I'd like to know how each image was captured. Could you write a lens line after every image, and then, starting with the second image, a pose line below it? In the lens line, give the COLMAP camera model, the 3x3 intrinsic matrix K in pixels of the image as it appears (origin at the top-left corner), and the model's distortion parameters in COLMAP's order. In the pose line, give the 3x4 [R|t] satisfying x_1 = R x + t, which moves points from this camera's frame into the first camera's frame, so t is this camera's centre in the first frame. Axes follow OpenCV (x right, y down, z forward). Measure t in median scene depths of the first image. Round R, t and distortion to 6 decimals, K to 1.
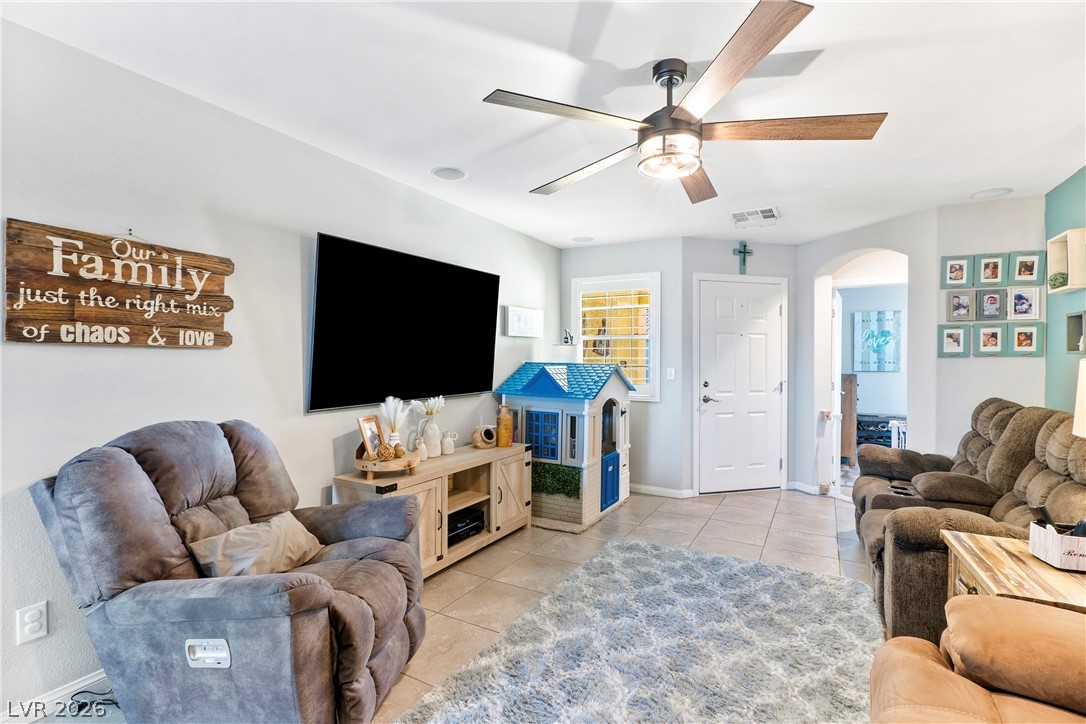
lens RADIAL K [[503.4, 0, 539.6], [0, 503.4, 361.4], [0, 0, 1]] dist [-0.010210, 0.000854]
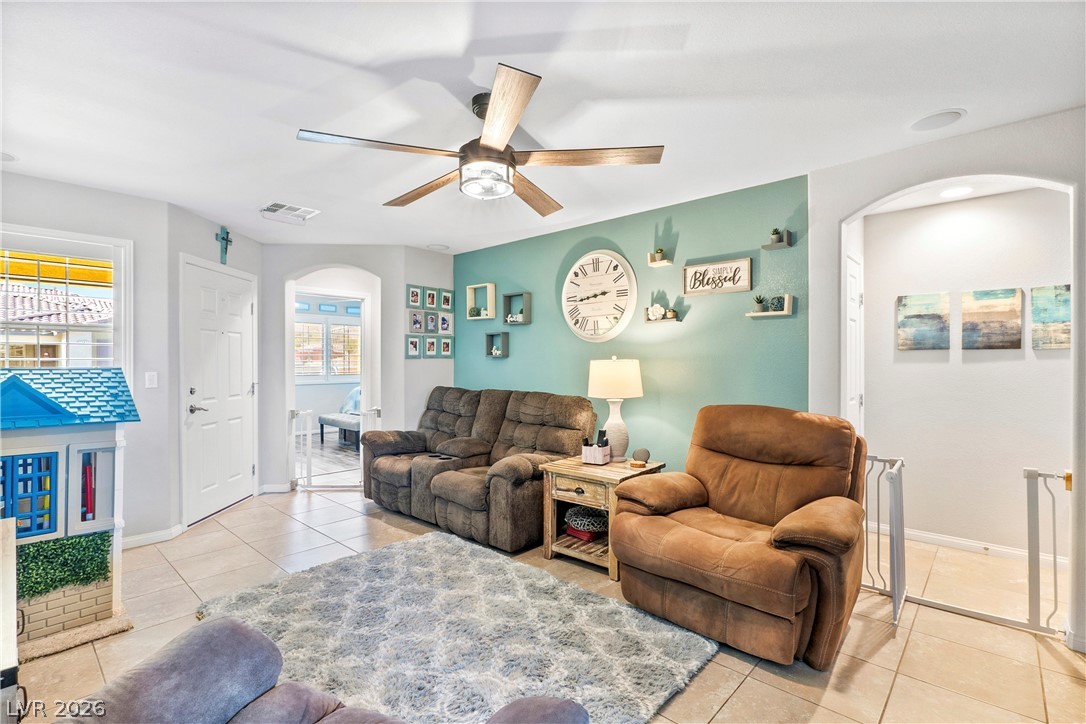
lens RADIAL K [[503.4, 0, 542.2], [0, 503.4, 363.4], [0, 0, 1]] dist [-0.010210, 0.000854]
pose [[0.233100, -0.008066, 0.972419, -0.443757], [0.005091, 0.999962, 0.007074, -0.003298], [-0.972439, 0.003302, 0.233132, 0.341929]]
